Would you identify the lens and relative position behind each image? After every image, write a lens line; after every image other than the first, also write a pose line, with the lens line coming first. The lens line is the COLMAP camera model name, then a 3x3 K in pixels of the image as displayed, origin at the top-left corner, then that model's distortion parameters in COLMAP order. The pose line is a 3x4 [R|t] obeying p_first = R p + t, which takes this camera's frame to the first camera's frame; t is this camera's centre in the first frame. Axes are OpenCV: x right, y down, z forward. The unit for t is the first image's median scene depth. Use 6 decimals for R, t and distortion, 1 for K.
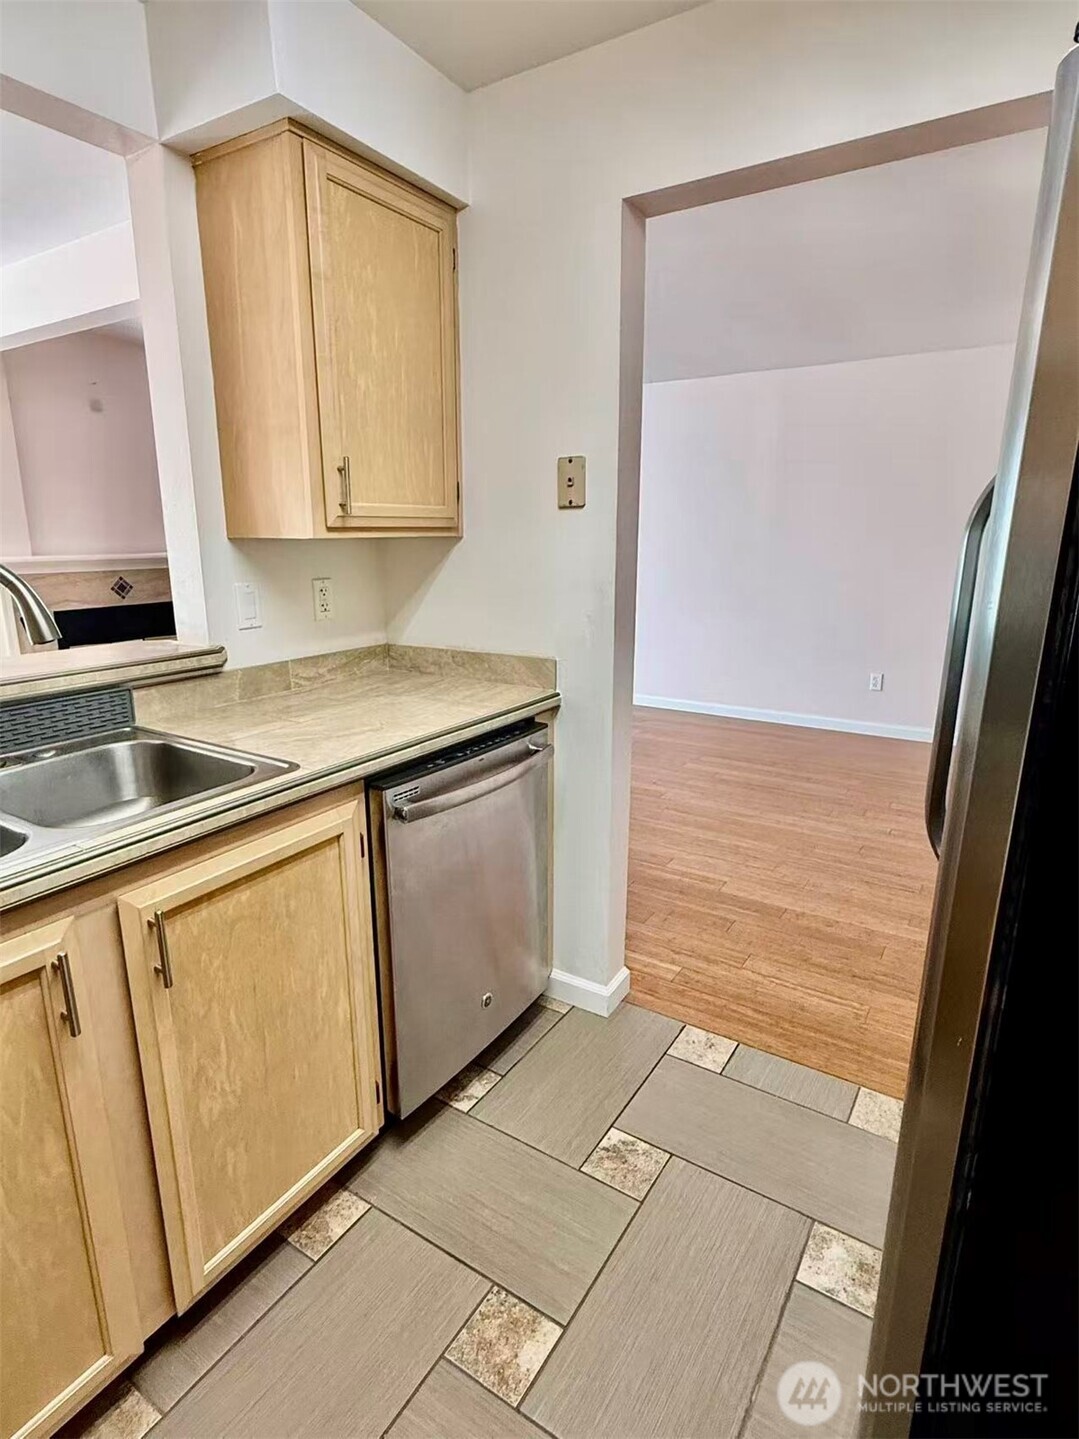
lens RADIAL K [[768.5, 0, 539.0], [0, 768.5, 722.0], [0, 0, 1]] dist [-0.001309, -0.000448]
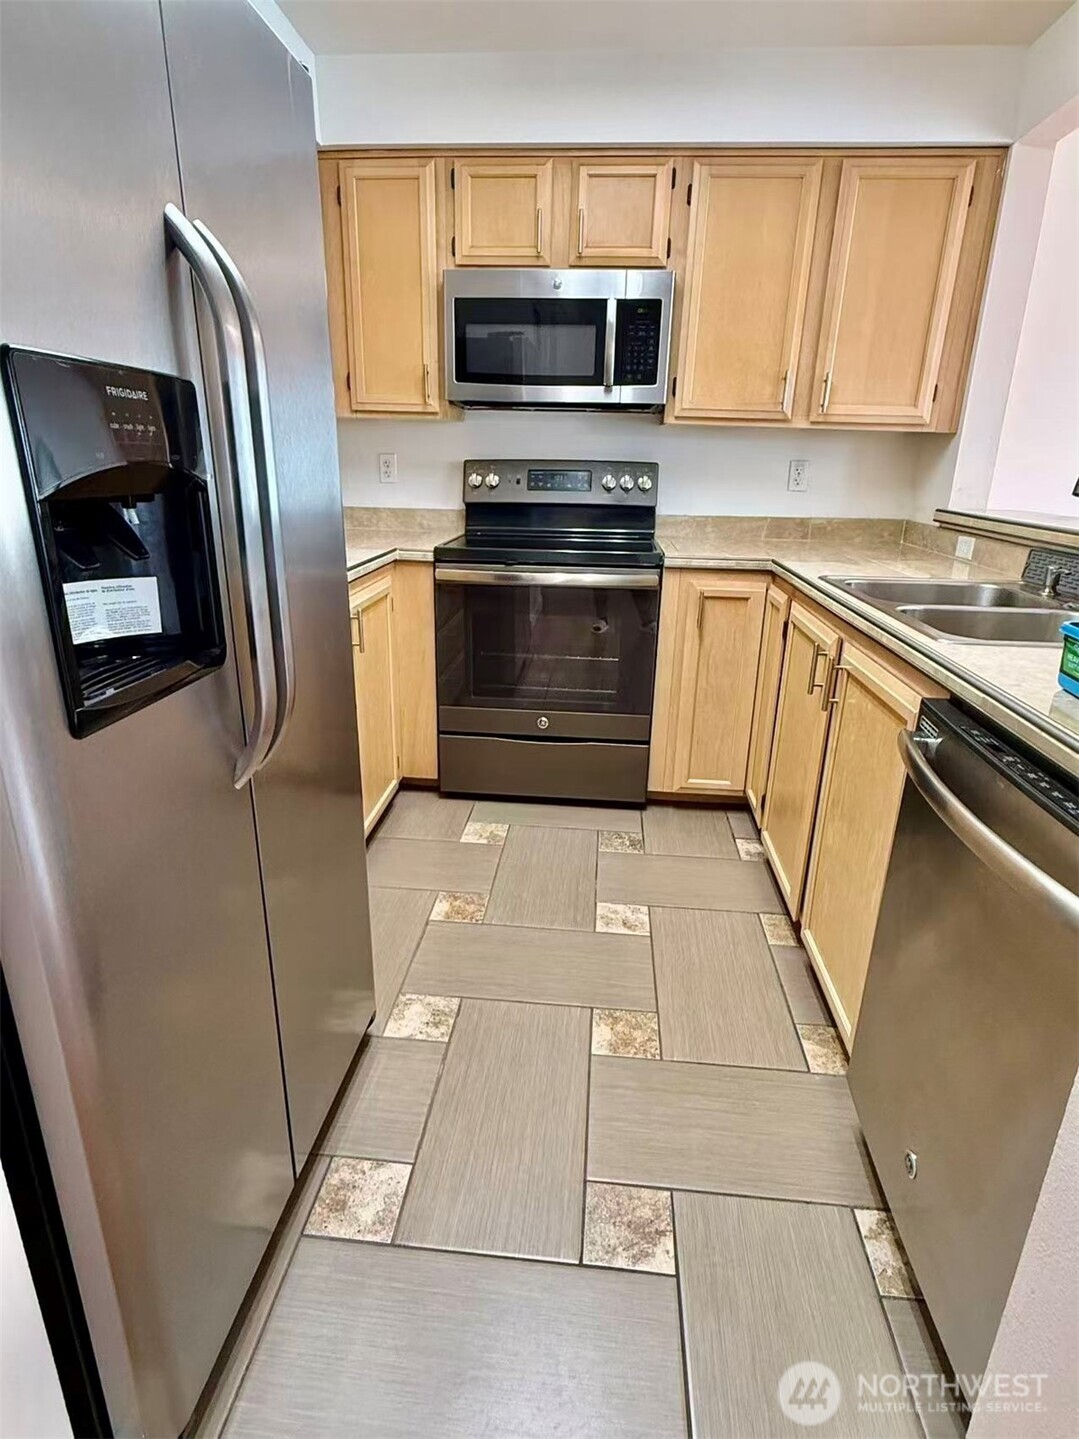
lens RADIAL K [[768.5, 0, 538.2], [0, 768.5, 721.3], [0, 0, 1]] dist [-0.001309, -0.000448]
pose [[-0.886592, 0.132716, -0.443105, 0.518094], [-0.133630, 0.843618, 0.520050, -0.261726], [0.442830, 0.520284, -0.730210, 1.402702]]
